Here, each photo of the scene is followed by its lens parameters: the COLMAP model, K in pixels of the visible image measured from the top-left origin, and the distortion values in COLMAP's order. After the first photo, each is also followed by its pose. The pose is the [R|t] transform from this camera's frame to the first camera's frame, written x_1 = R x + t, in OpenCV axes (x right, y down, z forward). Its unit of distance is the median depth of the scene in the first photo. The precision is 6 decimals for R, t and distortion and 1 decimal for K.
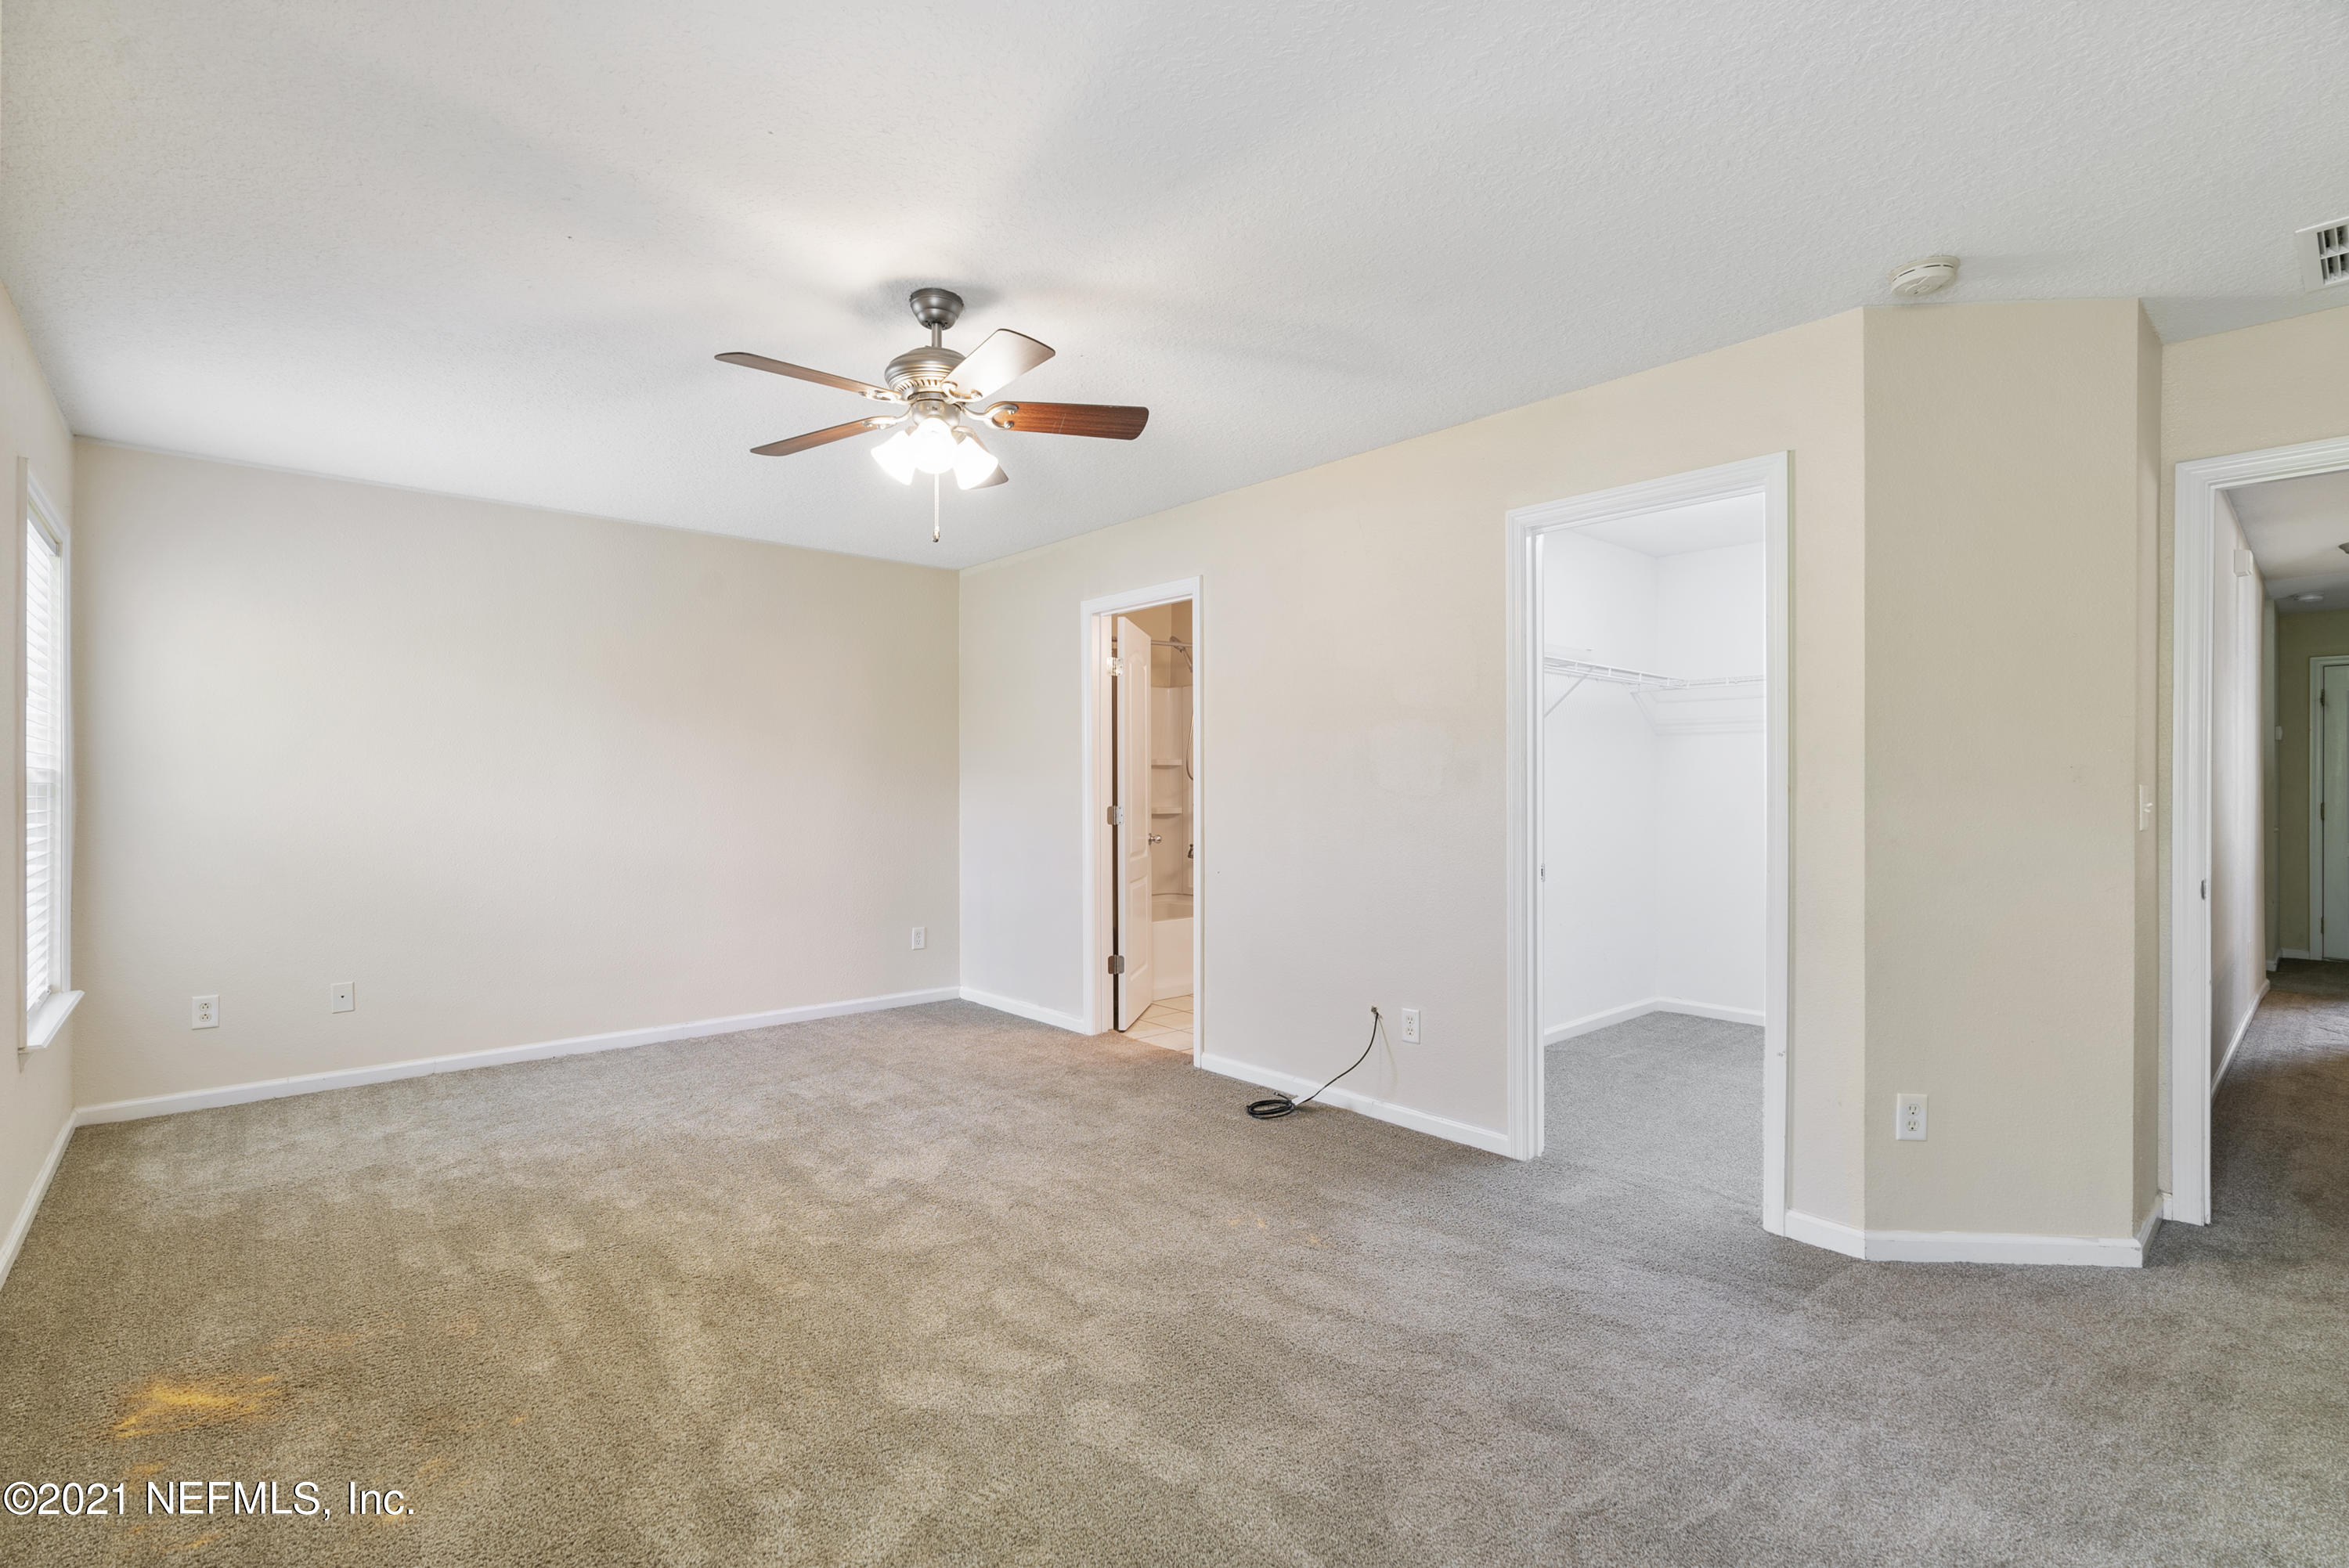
lens RADIAL K [[1071.1, 0, 1169.9], [0, 1071.1, 783.7], [0, 0, 1]] dist [-0.008995, 0.003965]
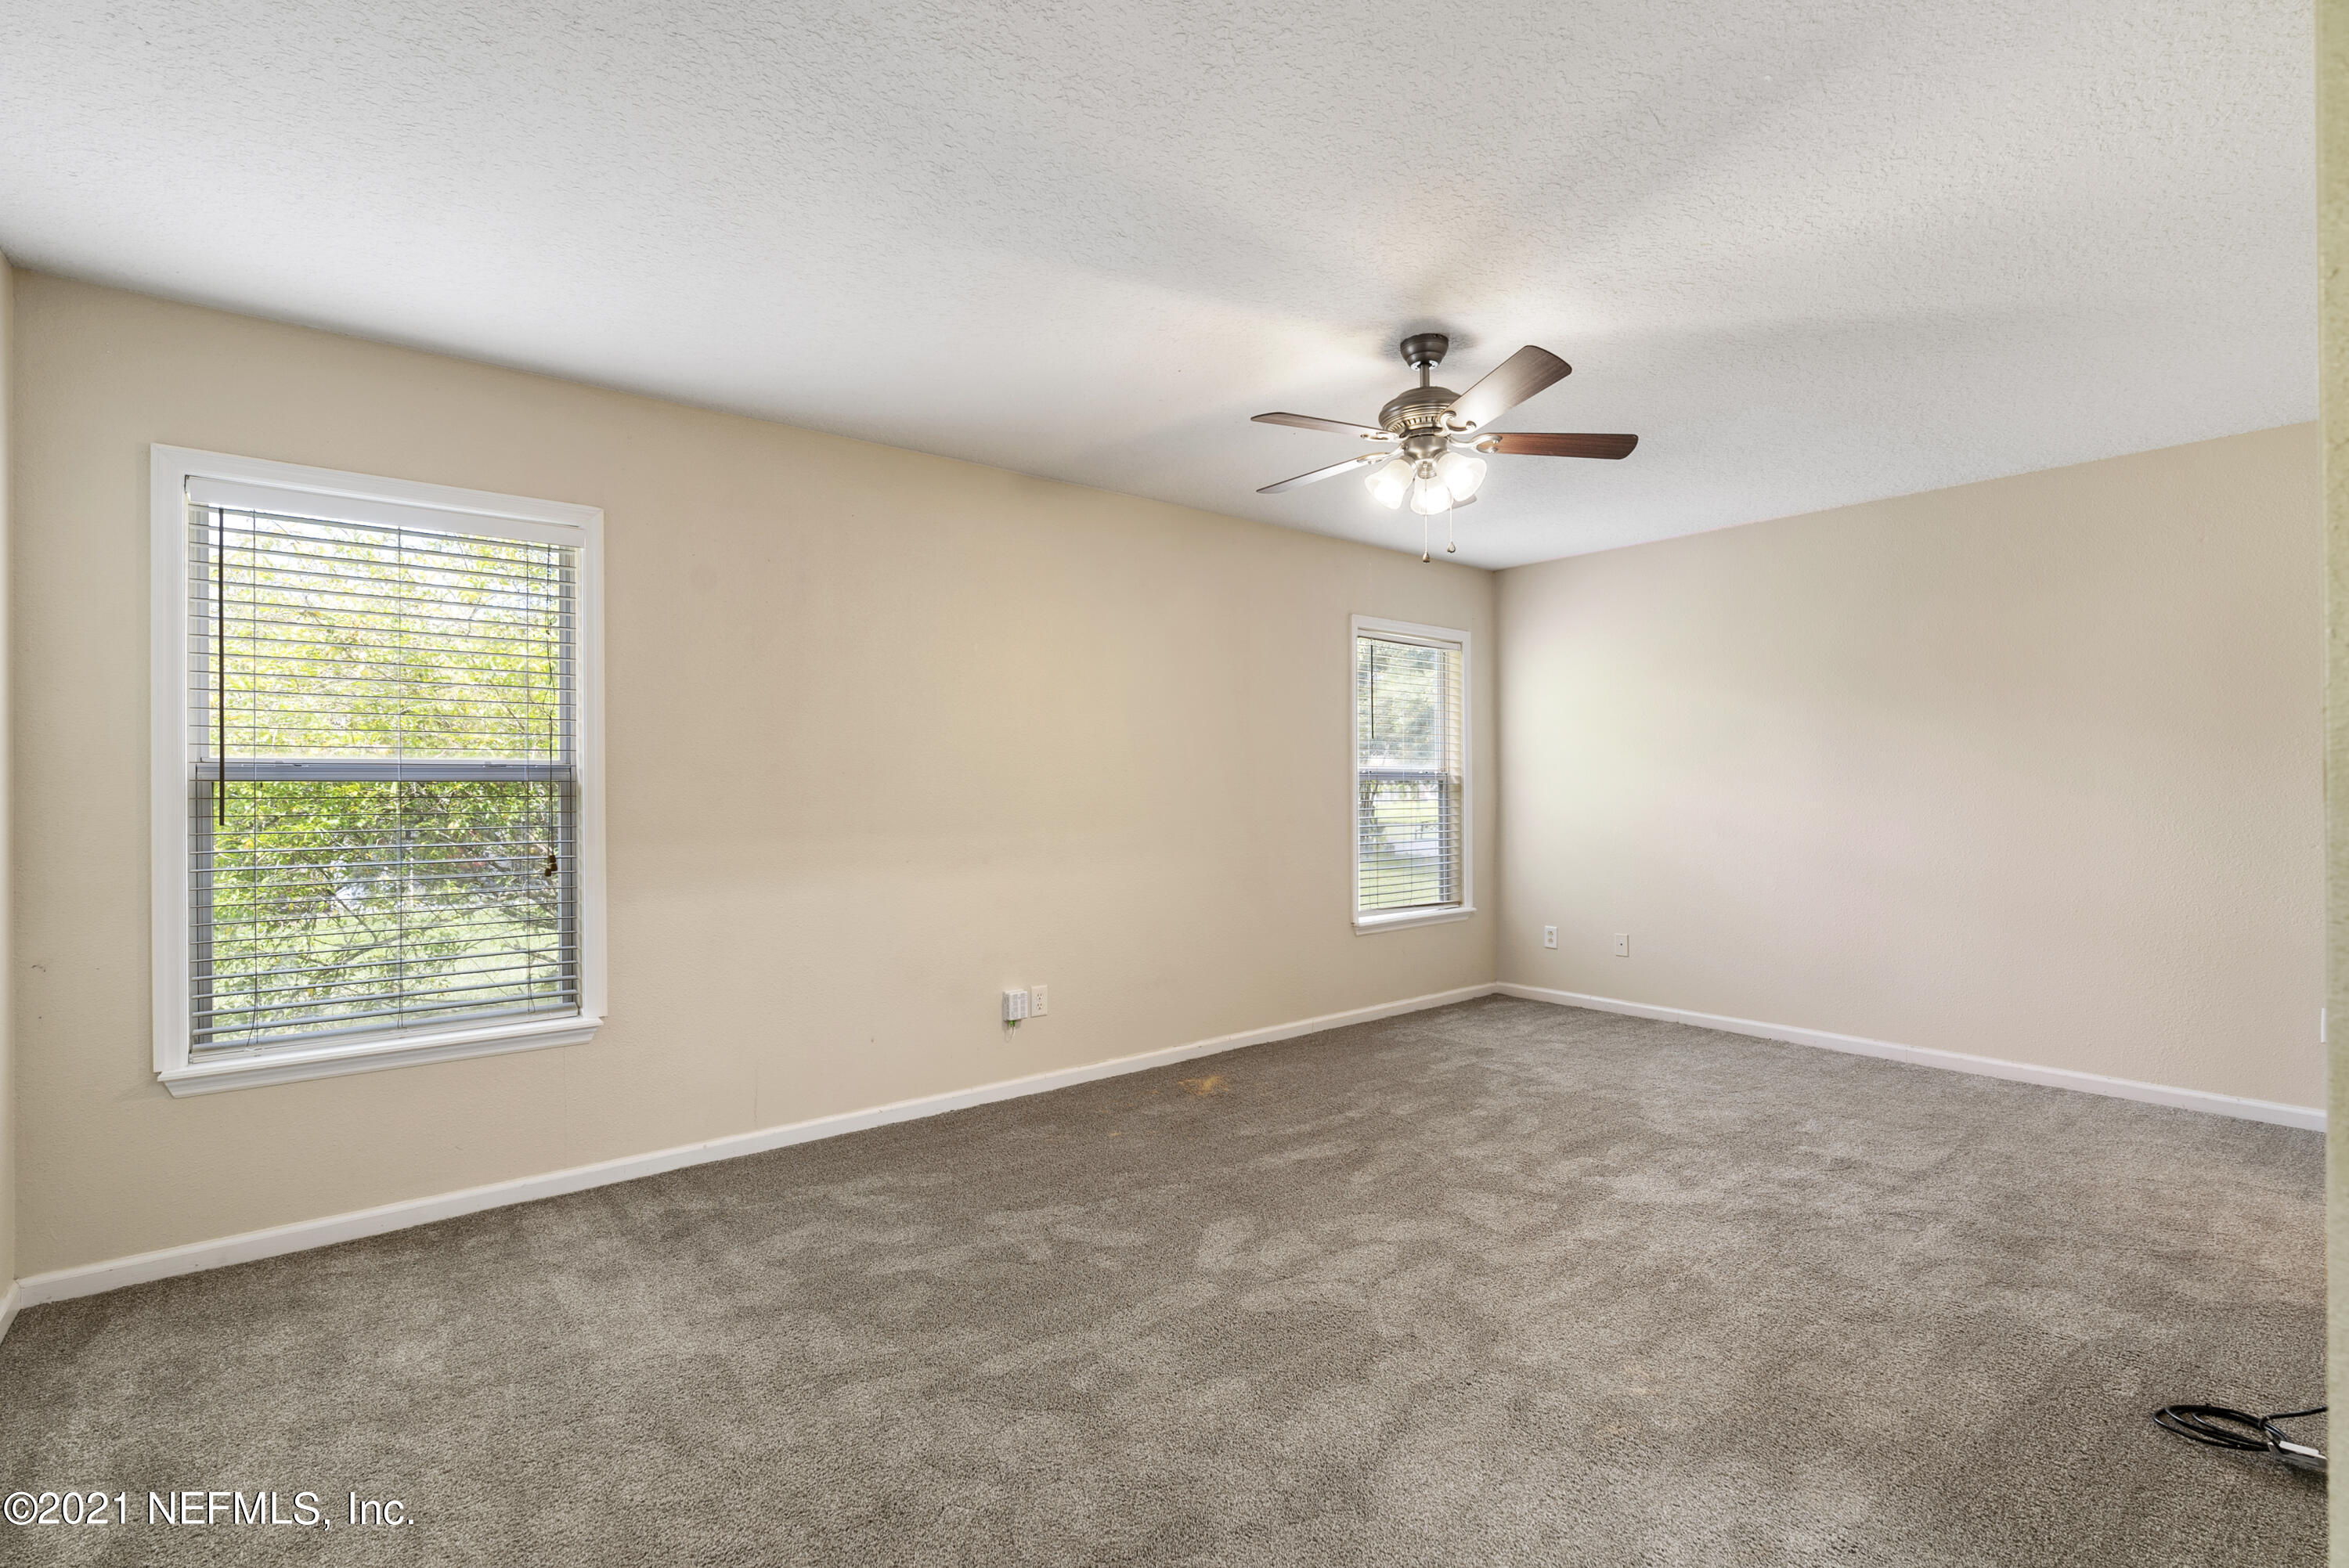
lens RADIAL K [[1071.1, 0, 1169.4], [0, 1071.1, 787.0], [0, 0, 1]] dist [-0.008995, 0.003965]
pose [[-0.025386, 0.001906, -0.999676, 0.747460], [0.004203, 0.999990, 0.001799, 0.001107], [0.999669, -0.004156, -0.025393, 0.640730]]
